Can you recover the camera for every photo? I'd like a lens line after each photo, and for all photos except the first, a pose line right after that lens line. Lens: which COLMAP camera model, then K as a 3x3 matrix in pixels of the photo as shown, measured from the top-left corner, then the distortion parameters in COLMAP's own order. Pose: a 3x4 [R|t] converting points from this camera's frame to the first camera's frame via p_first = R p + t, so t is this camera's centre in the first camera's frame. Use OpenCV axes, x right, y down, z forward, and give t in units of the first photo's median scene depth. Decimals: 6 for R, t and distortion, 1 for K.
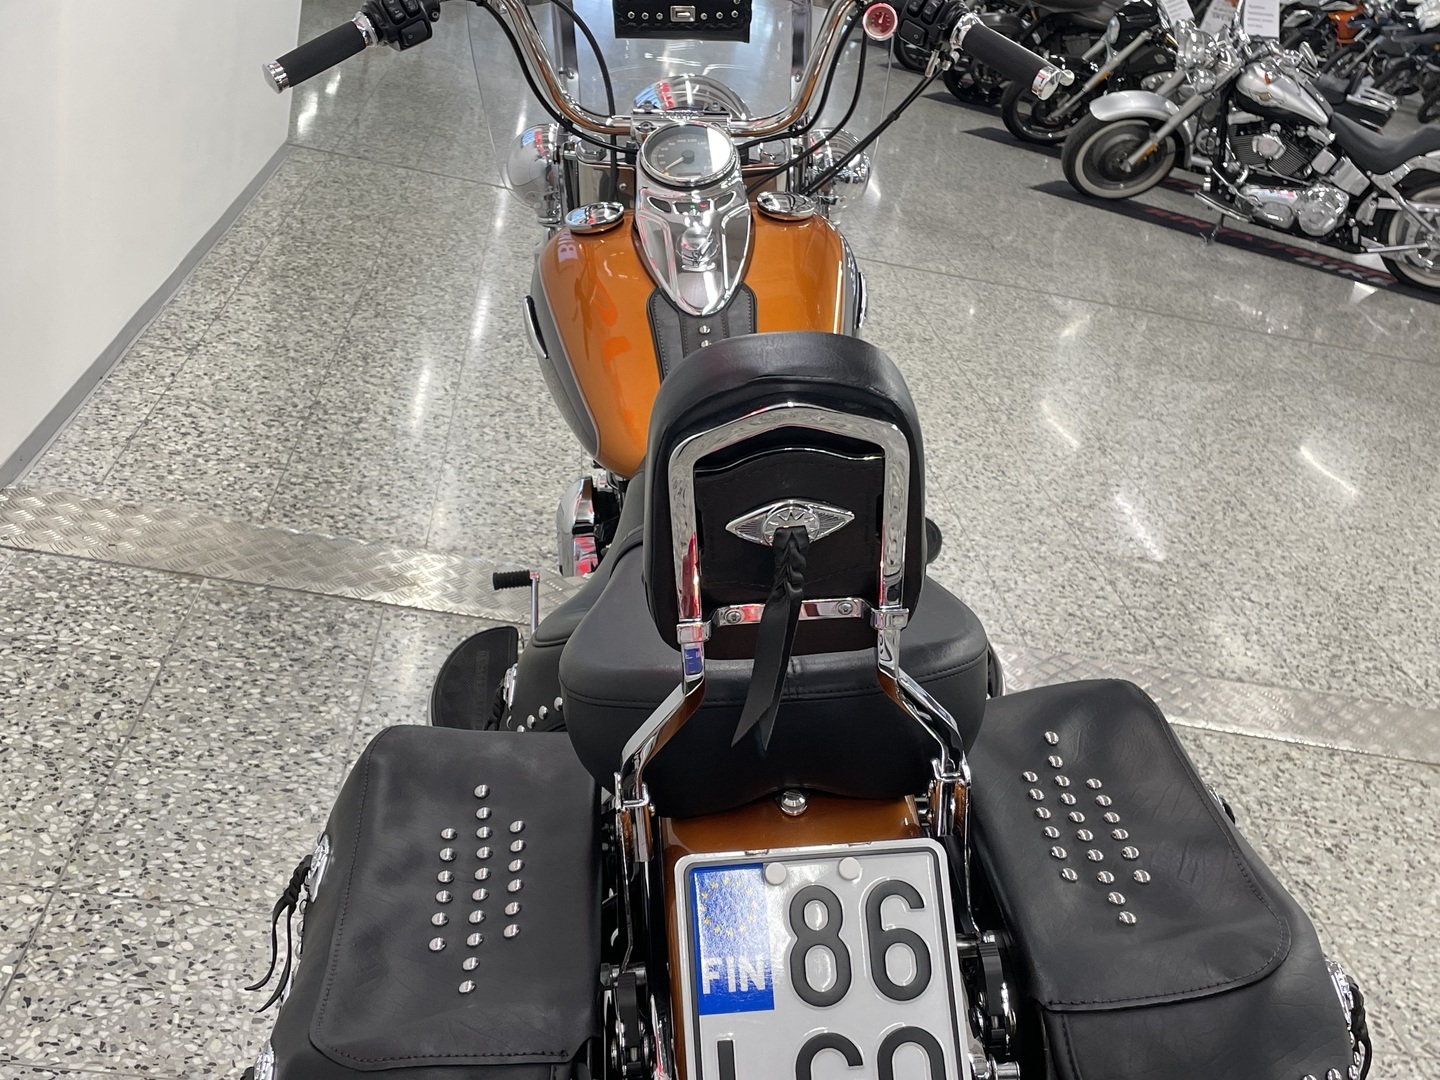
lens RADIAL K [[1663.9, 0, 720.1], [0, 1663.9, 540.8], [0, 0, 1]] dist [0.058244, 0.000000]
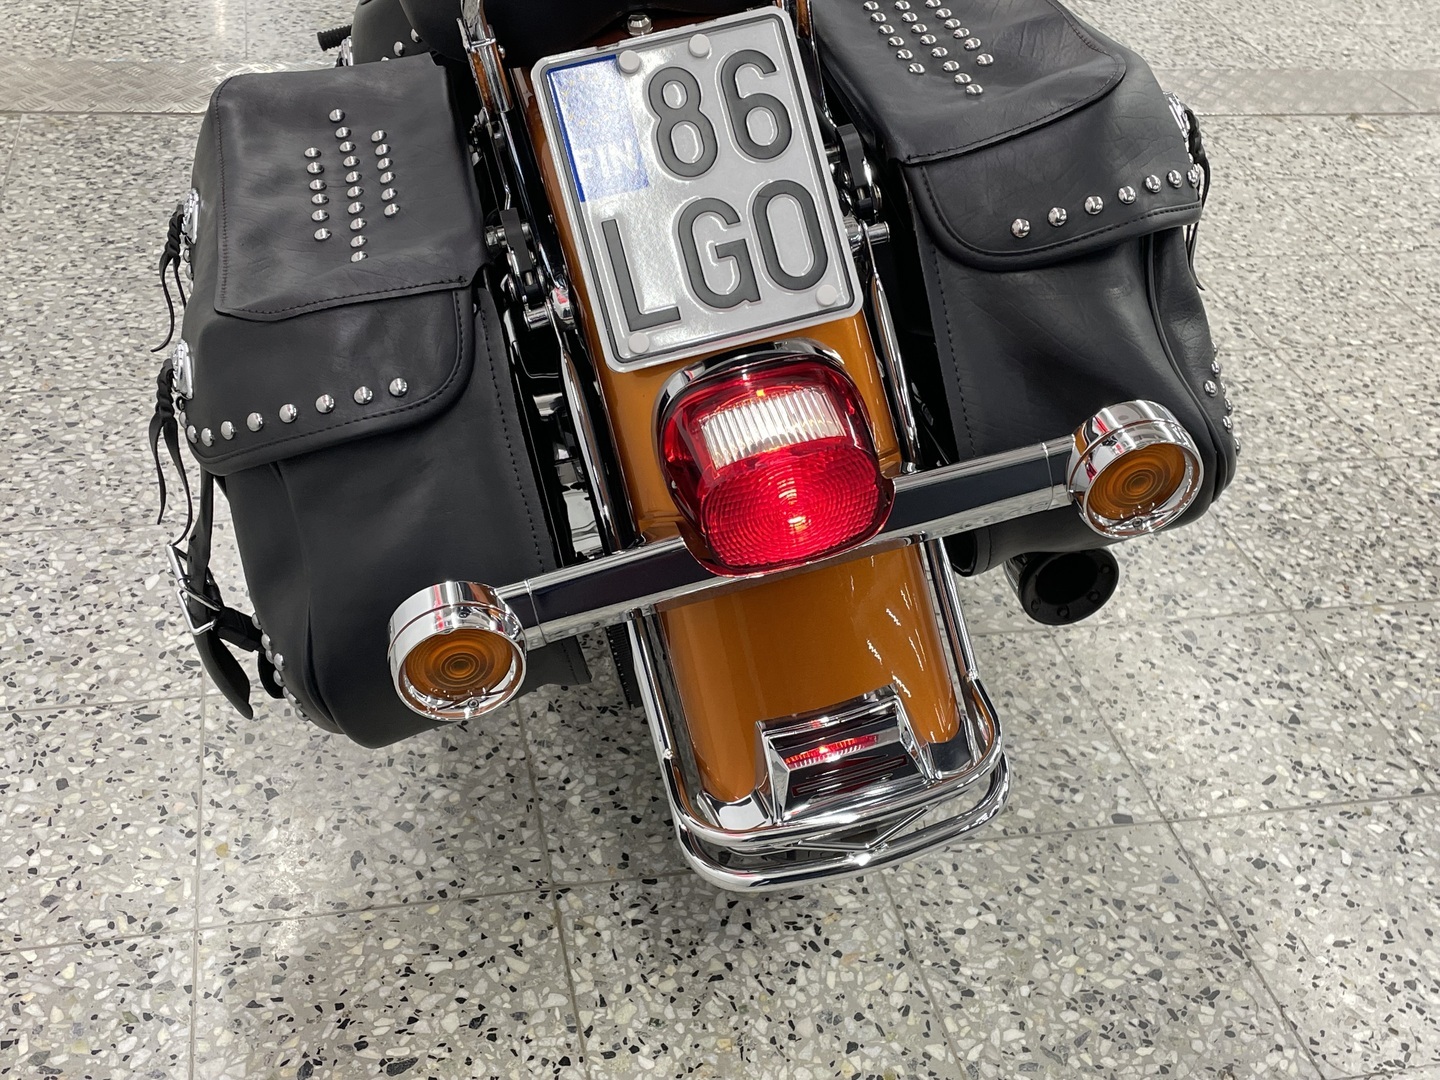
lens RADIAL K [[1663.9, 0, 712.6], [0, 1663.9, 517.4], [0, 0, 1]] dist [0.058244, 0.000000]
pose [[0.982735, -0.179583, 0.044522, -0.006335], [0.164357, 0.957838, 0.235654, 0.121089], [-0.084964, -0.224267, 0.970817, -0.032448]]
